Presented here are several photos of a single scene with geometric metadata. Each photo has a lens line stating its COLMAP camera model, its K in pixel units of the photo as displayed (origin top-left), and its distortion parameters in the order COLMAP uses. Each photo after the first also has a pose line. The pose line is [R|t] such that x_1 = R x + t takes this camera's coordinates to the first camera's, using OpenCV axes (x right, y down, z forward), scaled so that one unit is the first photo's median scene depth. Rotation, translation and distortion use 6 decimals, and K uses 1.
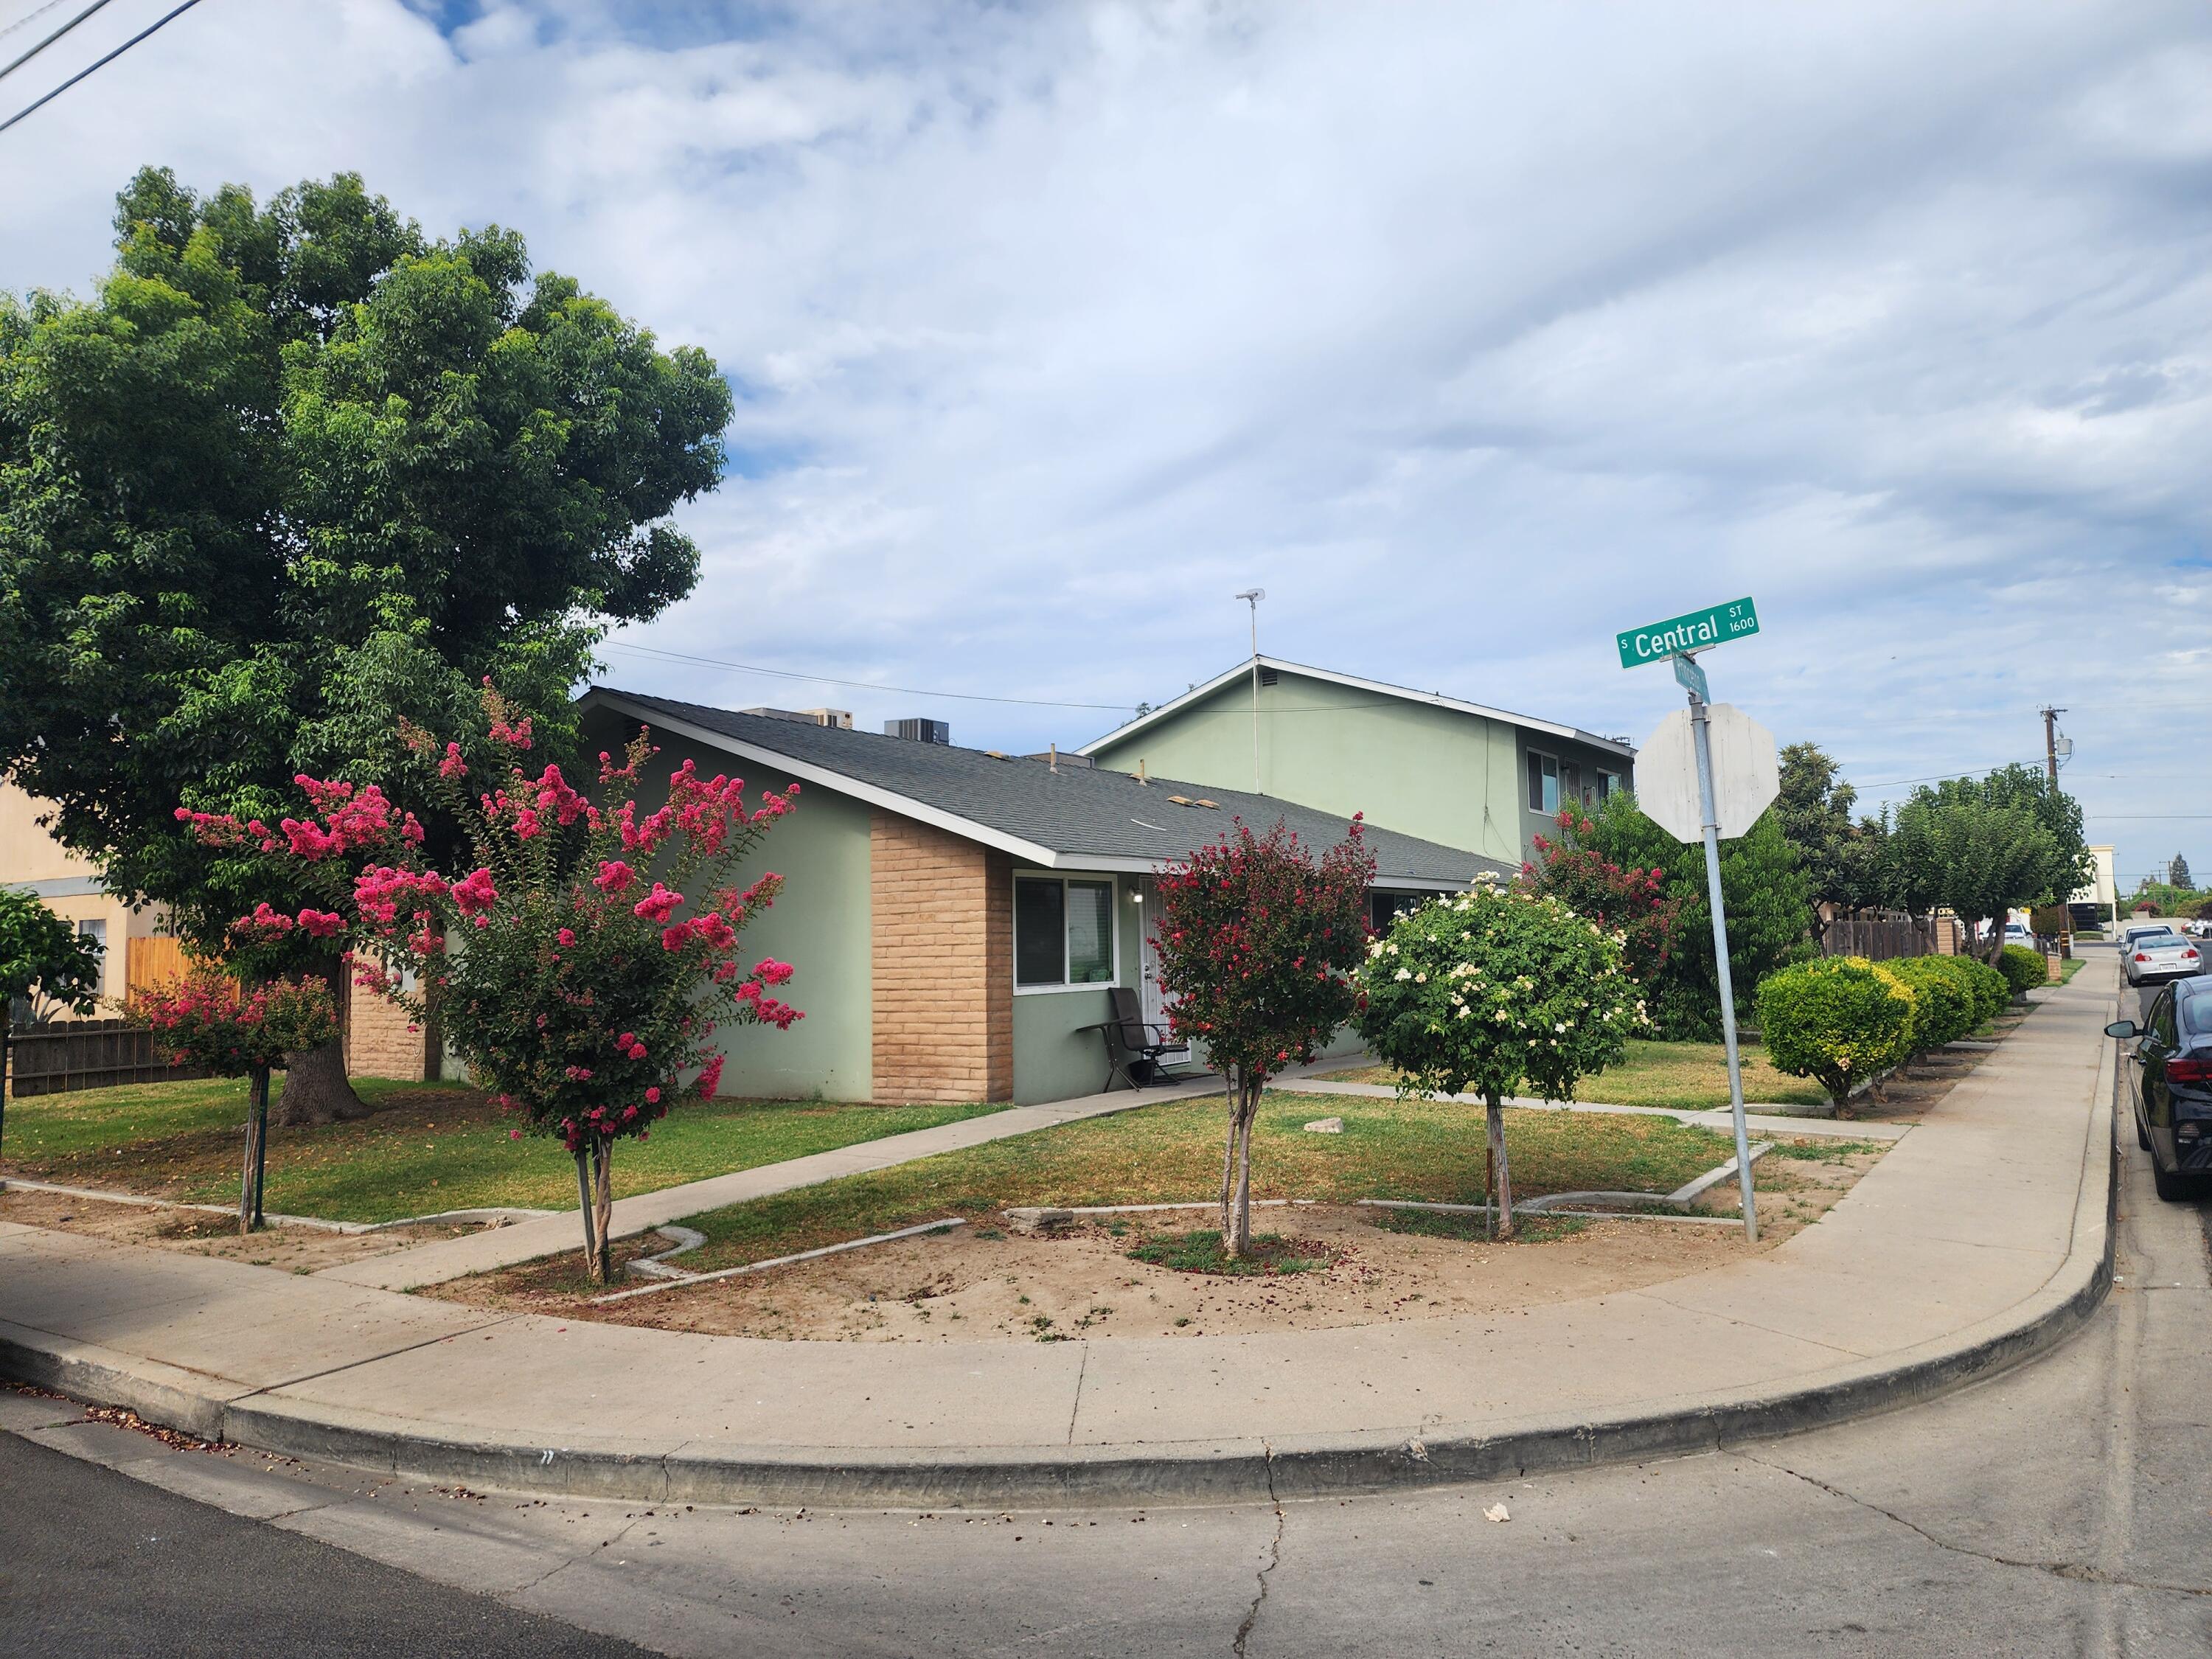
lens RADIAL K [[1477.9, 0, 1166.7], [0, 1477.9, 878.7], [0, 0, 1]] dist [0.067038, -0.060070]
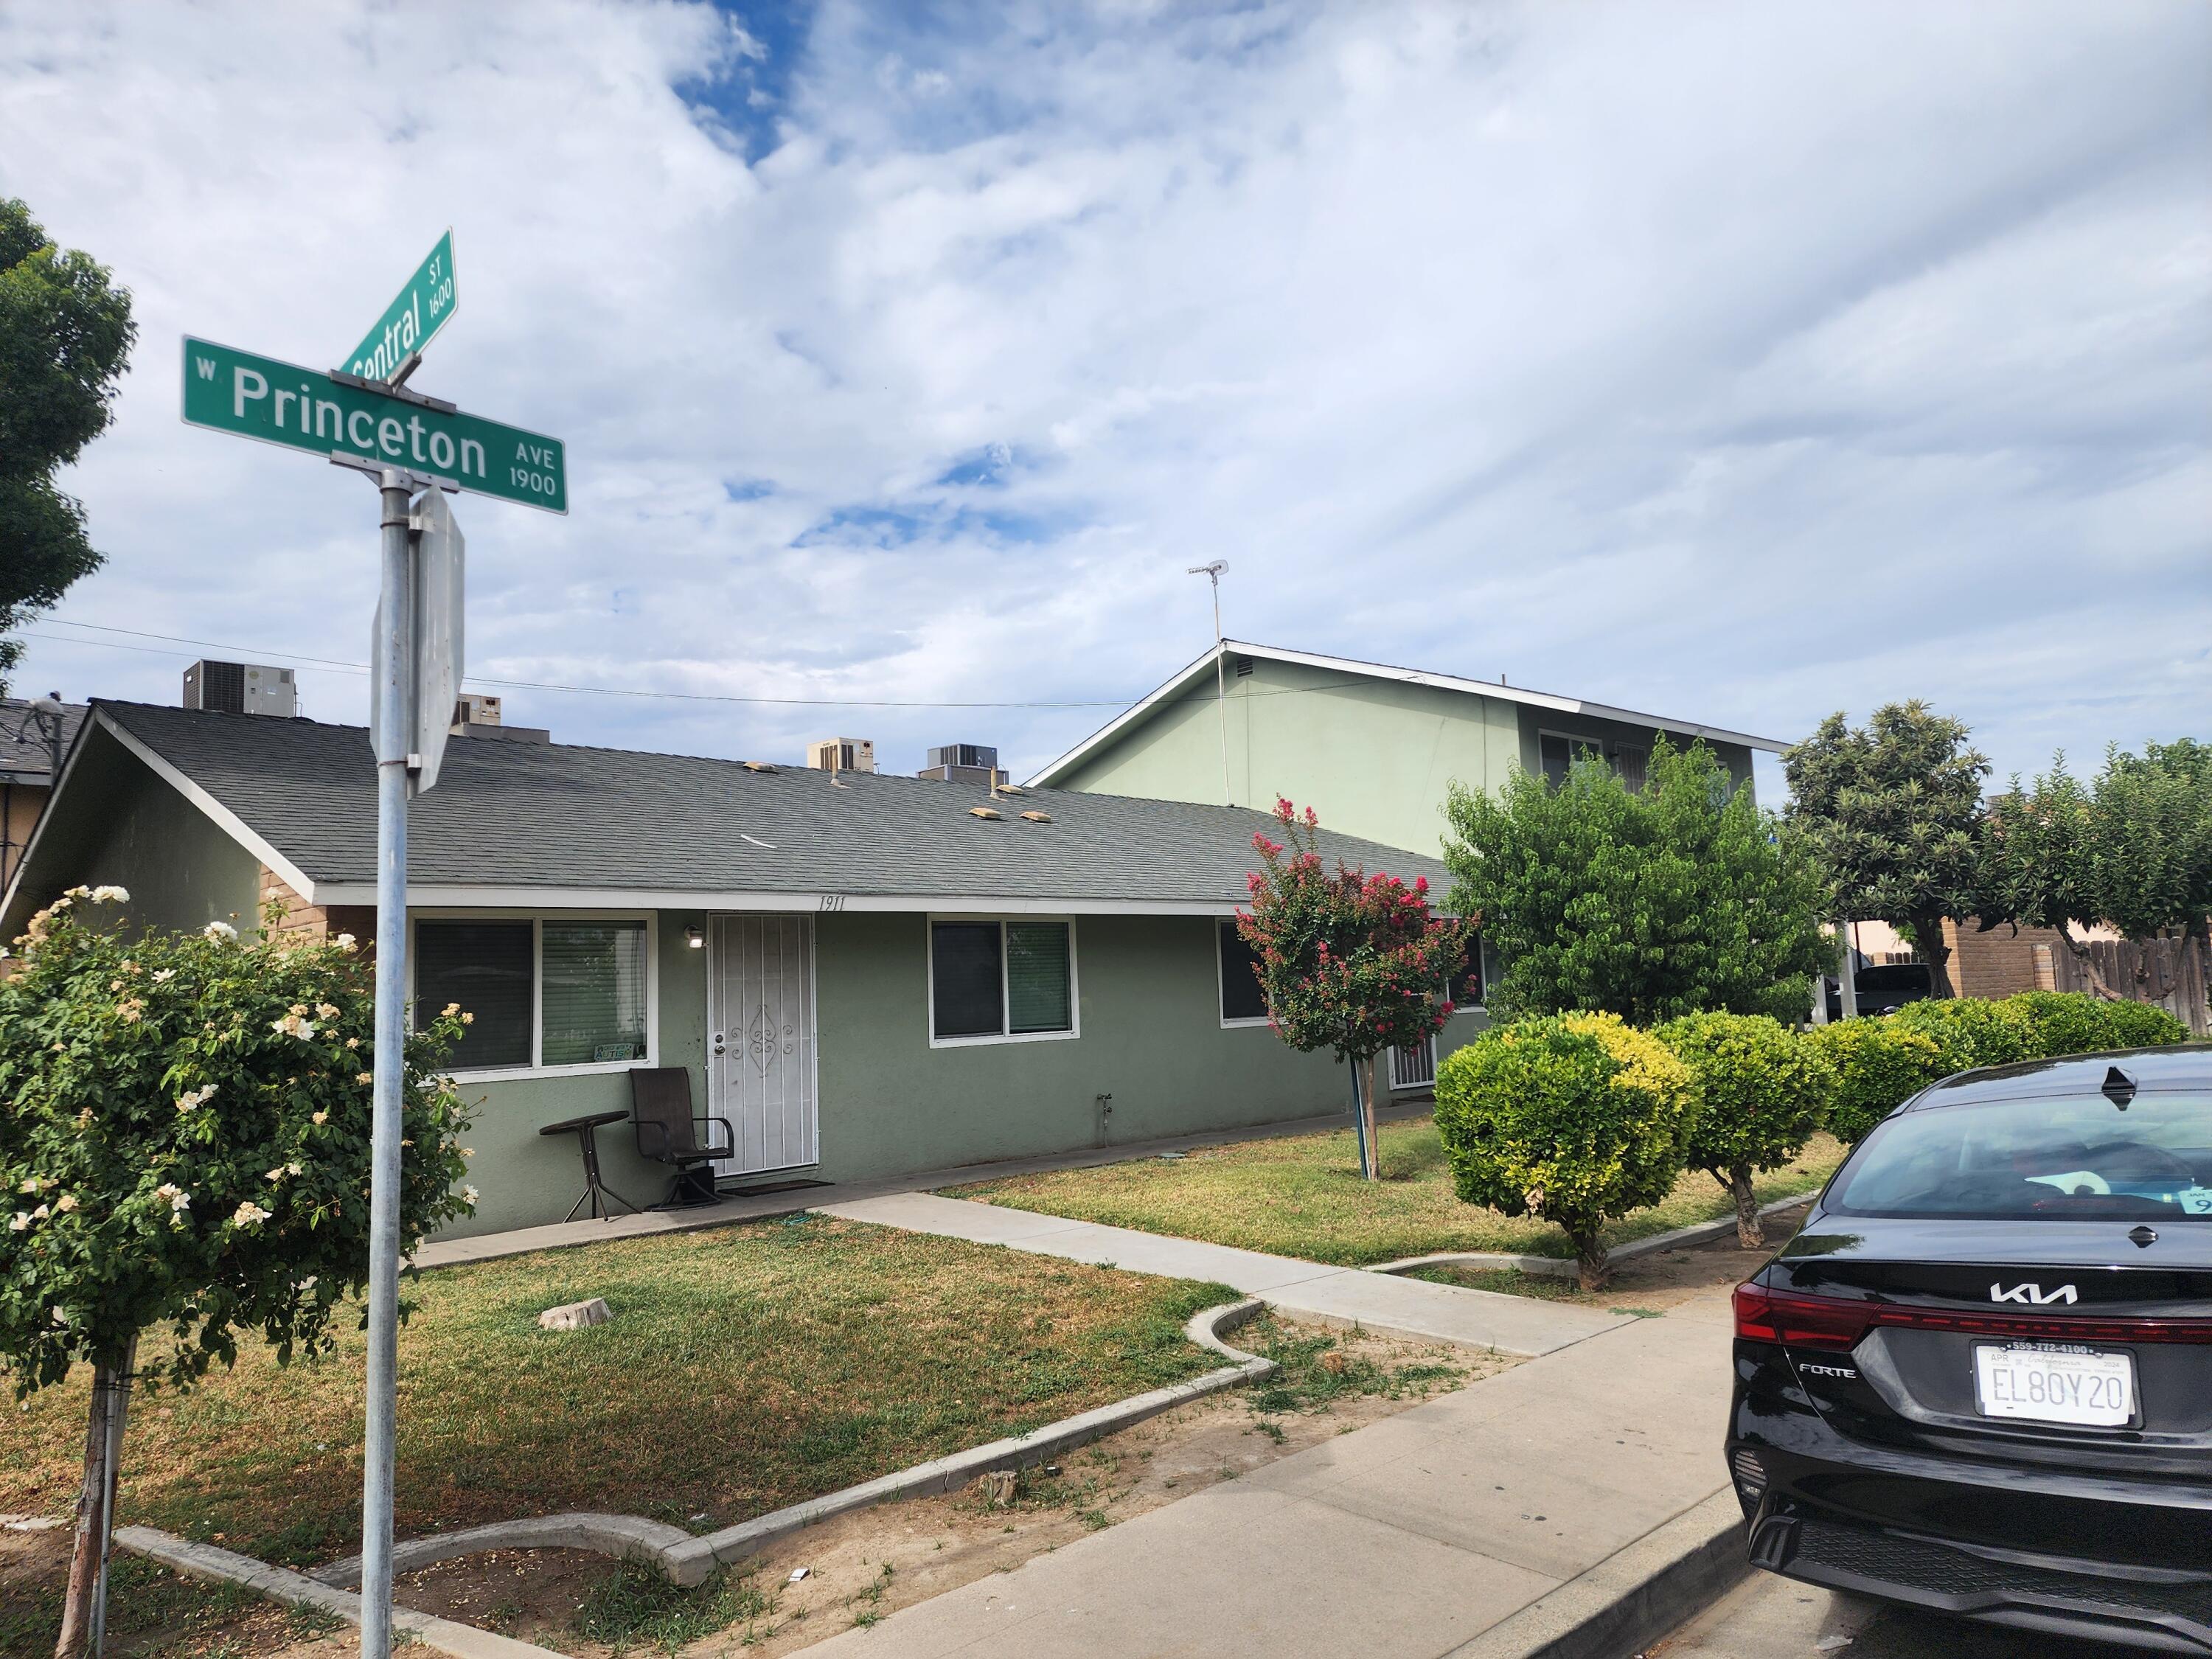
lens RADIAL K [[1477.9, 0, 1155.5], [0, 1477.9, 831.7], [0, 0, 1]] dist [0.067038, -0.060070]
pose [[0.975510, -0.045098, -0.215284, 0.440758], [0.032584, 0.997586, -0.061329, 0.013795], [0.217530, 0.052812, 0.974624, 0.407648]]
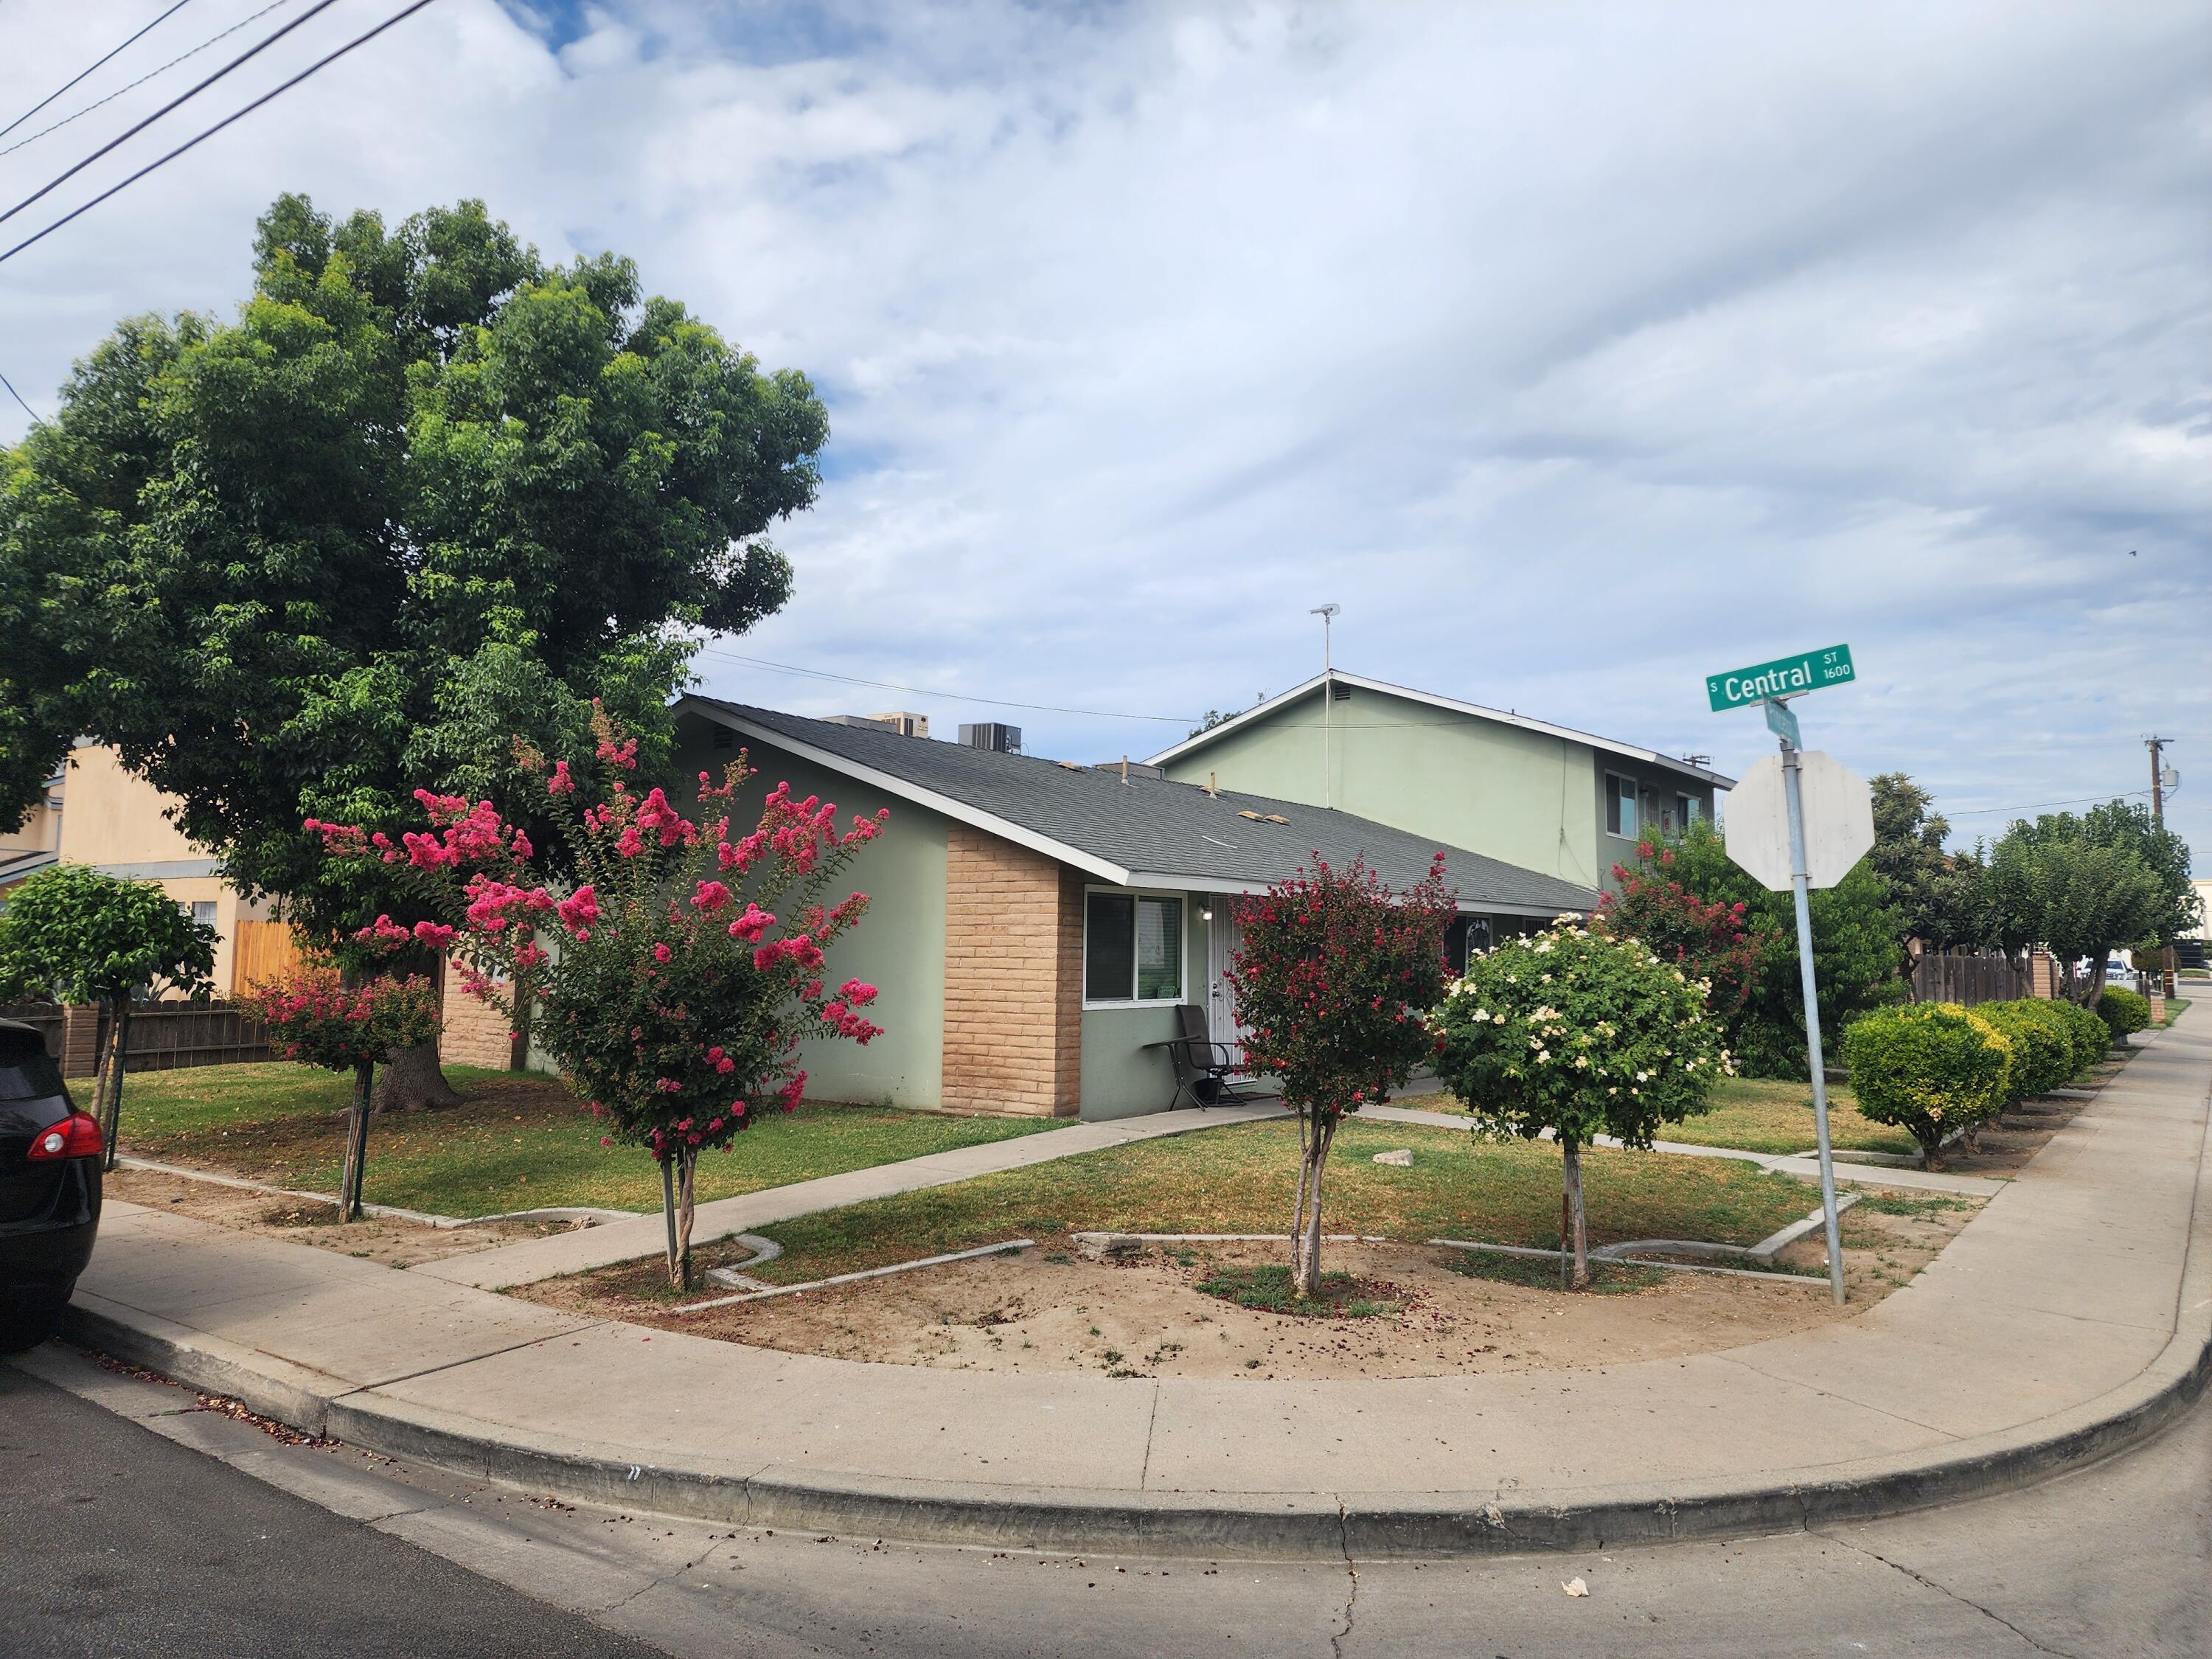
lens RADIAL K [[1477.9, 0, 1141.5], [0, 1477.9, 842.1], [0, 0, 1]] dist [0.067038, -0.060070]
pose [[0.997842, 0.026461, -0.060089, -0.006718], [-0.028031, 0.999283, -0.025441, -0.012289], [0.059373, 0.027070, 0.997869, -0.006309]]
